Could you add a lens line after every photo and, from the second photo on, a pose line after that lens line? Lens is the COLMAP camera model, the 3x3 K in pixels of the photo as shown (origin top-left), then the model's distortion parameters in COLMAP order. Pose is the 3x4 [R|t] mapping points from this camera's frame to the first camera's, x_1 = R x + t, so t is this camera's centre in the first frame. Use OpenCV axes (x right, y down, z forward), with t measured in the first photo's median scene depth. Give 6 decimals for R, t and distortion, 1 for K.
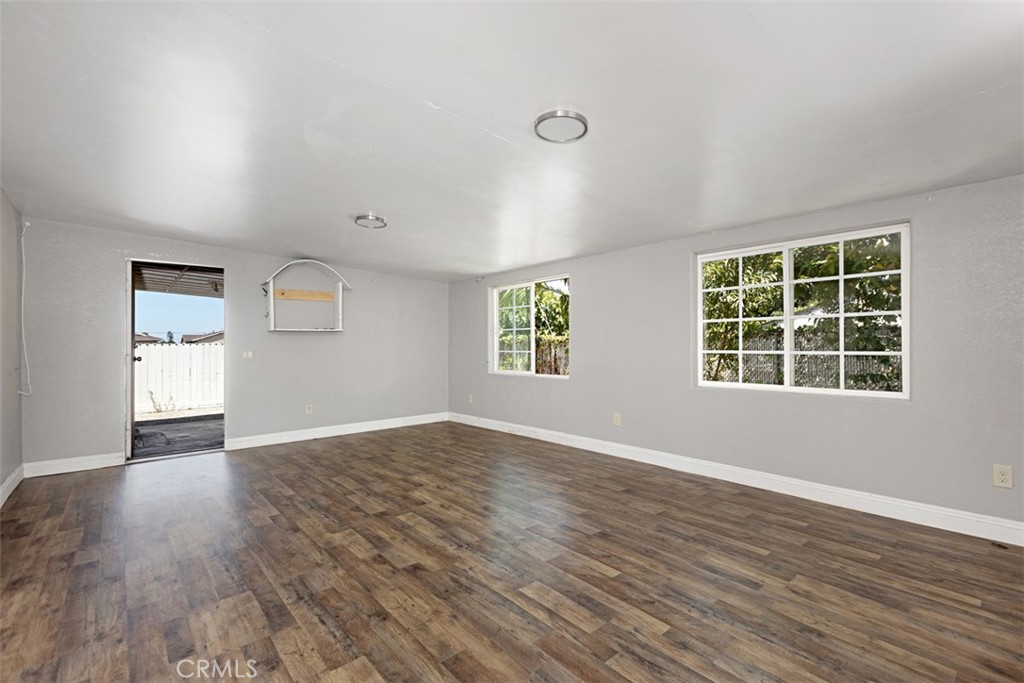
lens RADIAL K [[455.0, 0, 523.0], [0, 455.0, 336.4], [0, 0, 1]] dist [-0.000689, 0.000919]
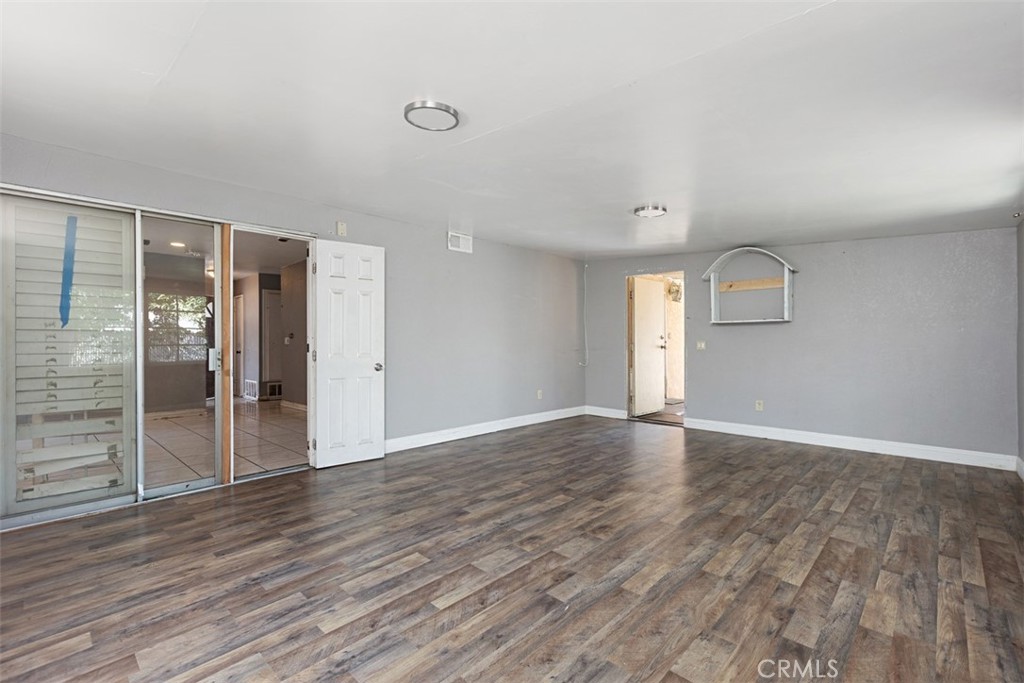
lens RADIAL K [[455.0, 0, 519.6], [0, 455.0, 341.1], [0, 0, 1]] dist [-0.000689, 0.000919]
pose [[0.090775, 0.009420, -0.995827, 0.871067], [0.020043, 0.999735, 0.011284, 0.015983], [0.995670, -0.020984, 0.090562, 0.888639]]
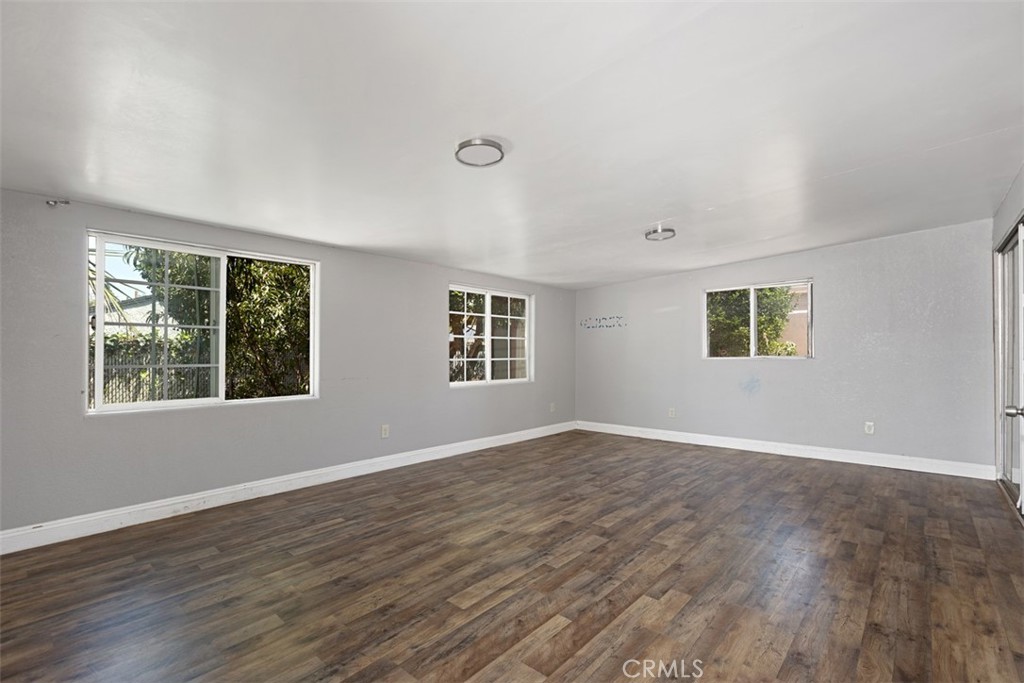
lens RADIAL K [[455.0, 0, 517.0], [0, 455.0, 346.9], [0, 0, 1]] dist [-0.000689, 0.000919]
pose [[-0.110751, 0.021693, 0.993611, -1.361233], [-0.015365, 0.999605, -0.023536, 0.037340], [-0.993729, -0.017874, -0.110374, 1.437612]]
